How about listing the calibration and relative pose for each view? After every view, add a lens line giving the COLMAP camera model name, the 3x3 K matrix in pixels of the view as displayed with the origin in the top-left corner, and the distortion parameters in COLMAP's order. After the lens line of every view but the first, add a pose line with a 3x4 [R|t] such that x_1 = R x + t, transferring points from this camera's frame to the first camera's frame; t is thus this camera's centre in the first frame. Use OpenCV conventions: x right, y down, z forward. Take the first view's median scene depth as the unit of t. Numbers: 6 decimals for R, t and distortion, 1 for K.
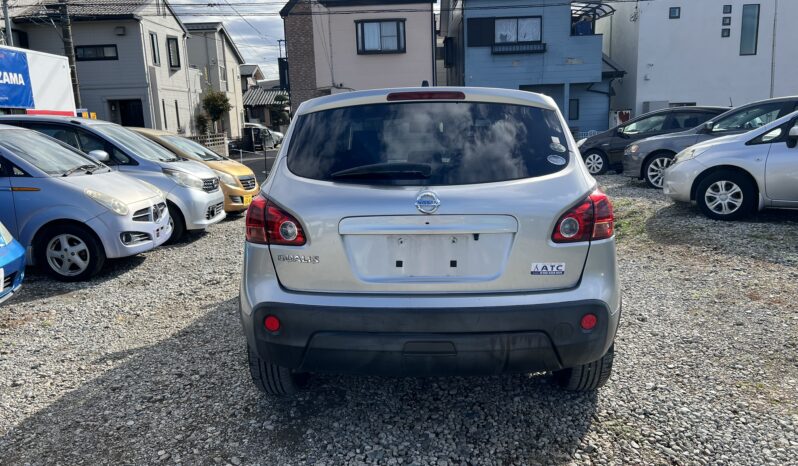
lens RADIAL K [[593.6, 0, 399.0], [0, 593.6, 233.0], [0, 0, 1]] dist [0.056397, -0.074538]
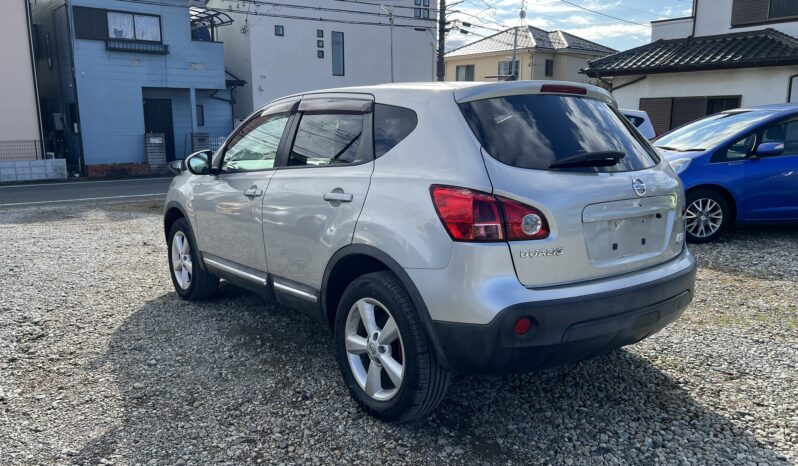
lens RADIAL K [[593.6, 0, 399.0], [0, 593.6, 233.0], [0, 0, 1]] dist [0.056397, -0.074538]
pose [[0.777375, -0.086070, 0.623121, -0.087829], [0.094580, 0.995326, 0.019489, -0.002662], [-0.621886, 0.043785, 0.781883, 0.037308]]
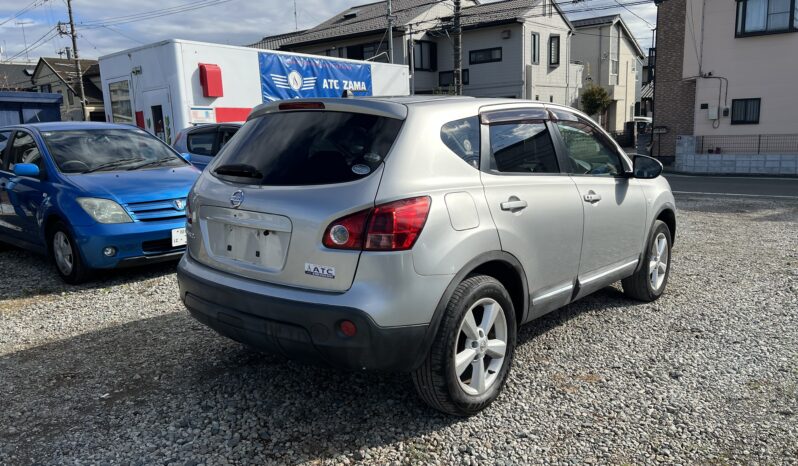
lens RADIAL K [[593.6, 0, 399.0], [0, 593.6, 233.0], [0, 0, 1]] dist [0.056397, -0.074538]
pose [[0.787739, 0.115689, -0.605048, 0.092202], [-0.109206, 0.992876, 0.047663, -0.006757], [0.606251, 0.028529, 0.794761, 0.022214]]
